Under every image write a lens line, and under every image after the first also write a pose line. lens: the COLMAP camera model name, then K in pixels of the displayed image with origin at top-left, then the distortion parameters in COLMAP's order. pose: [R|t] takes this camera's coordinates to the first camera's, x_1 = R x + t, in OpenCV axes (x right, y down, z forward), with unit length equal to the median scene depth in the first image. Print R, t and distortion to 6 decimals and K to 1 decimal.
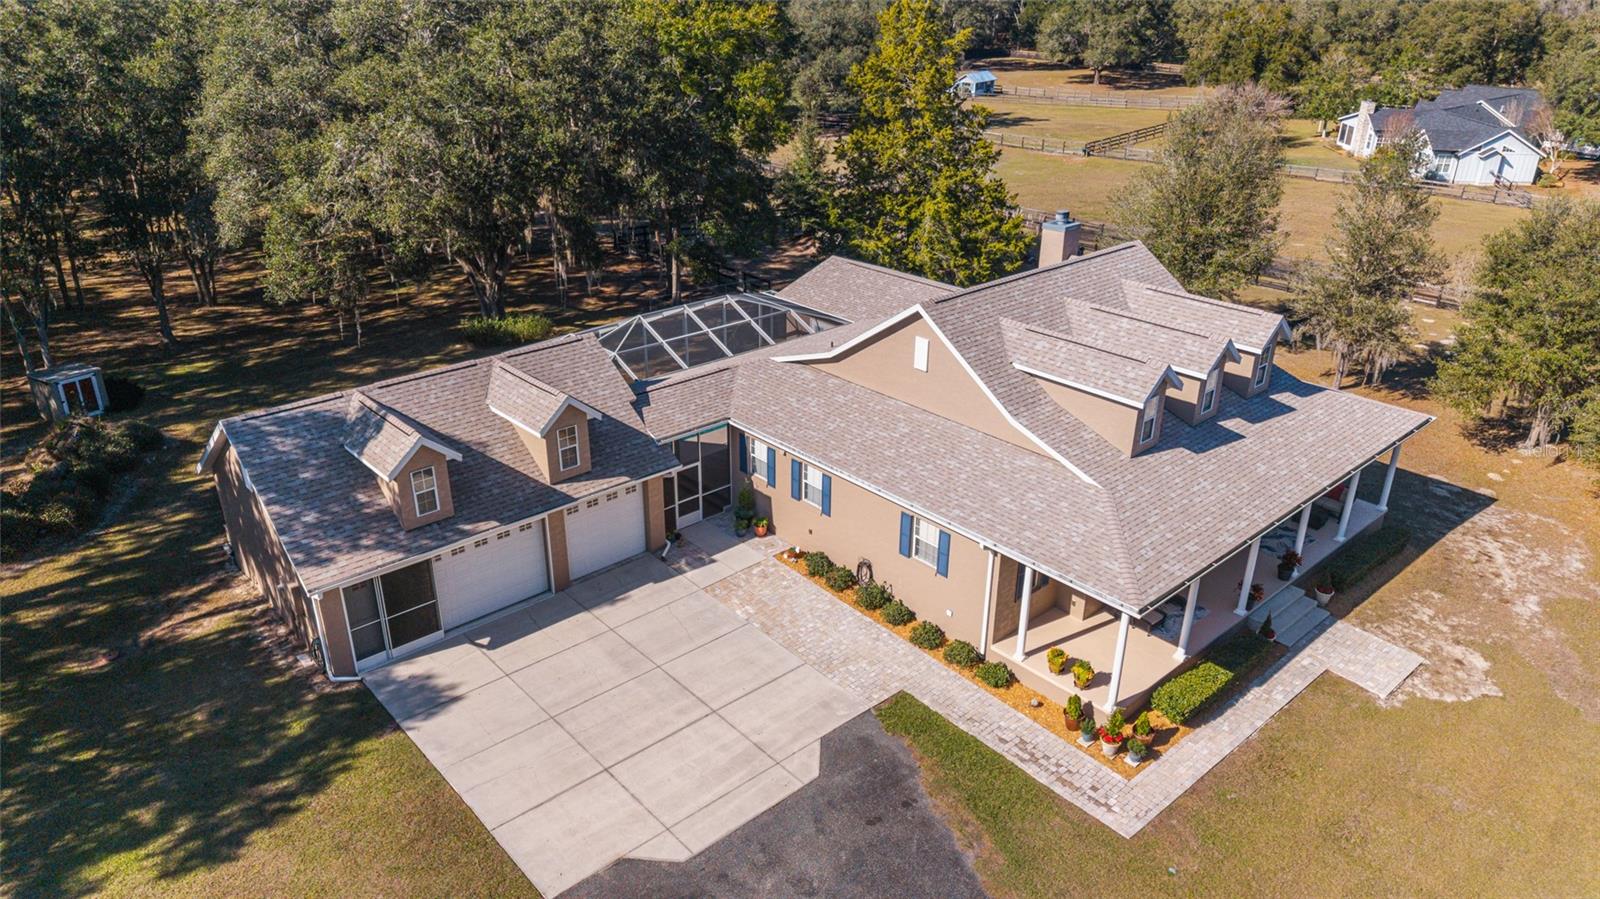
lens RADIAL K [[1058.8, 0, 795.0], [0, 1058.8, 448.3], [0, 0, 1]] dist [0.028544, -0.002431]
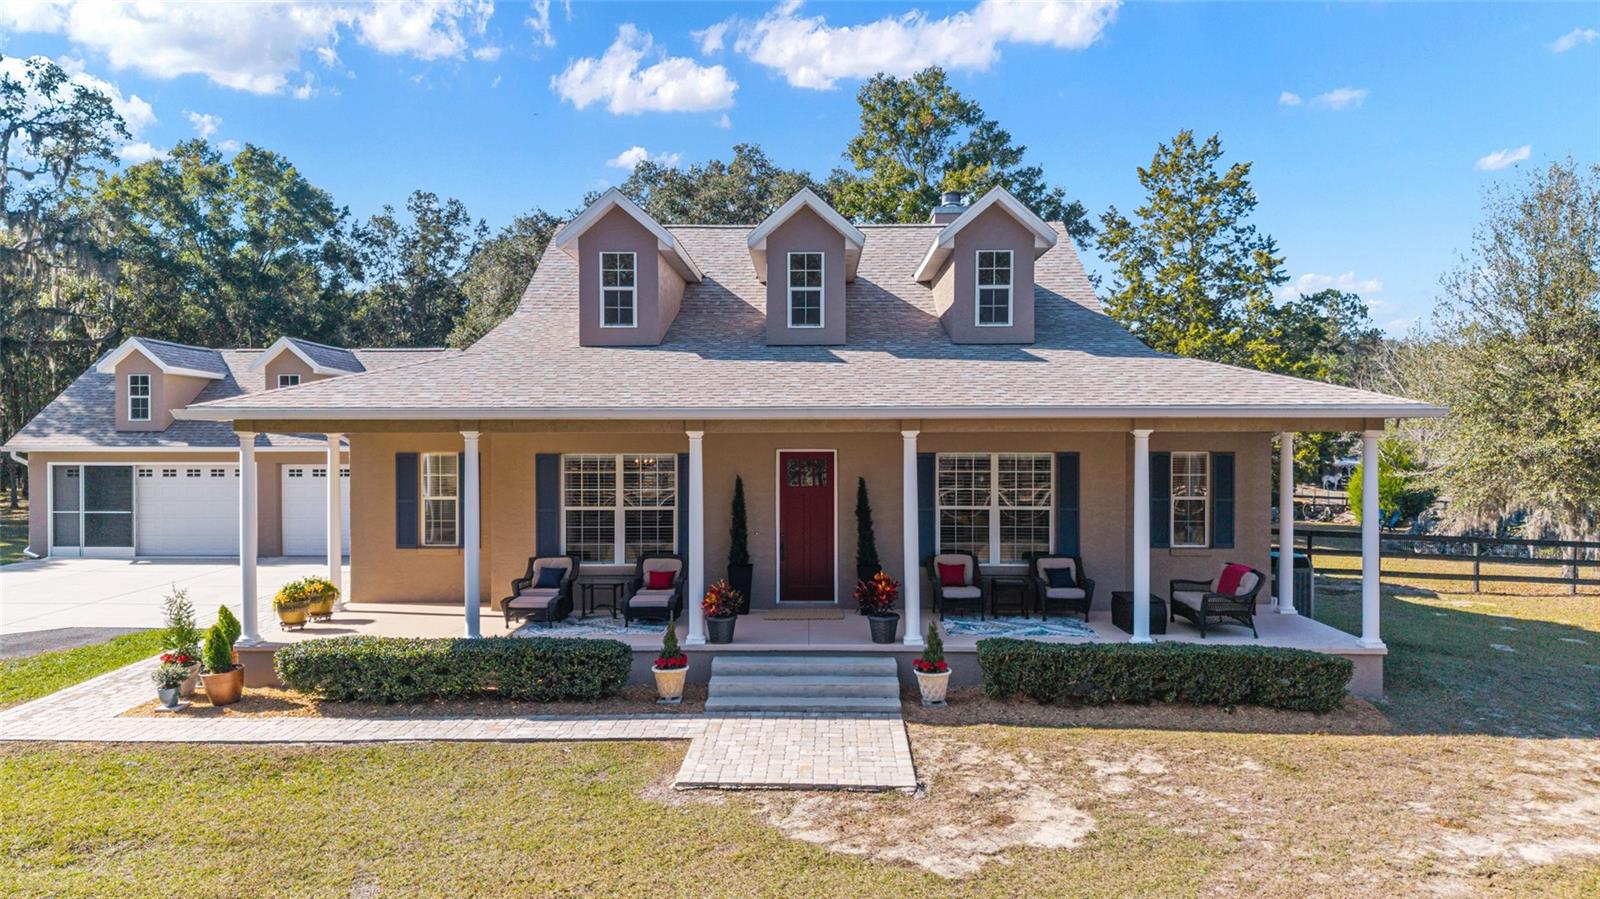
lens RADIAL K [[1058.8, 0, 795.0], [0, 1058.8, 448.3], [0, 0, 1]] dist [0.028544, -0.002431]
pose [[0.727676, -0.002962, -0.685915, 0.799429], [-0.277947, 0.912939, -0.298812, 0.207100], [0.627083, 0.408086, 0.663500, 0.656555]]
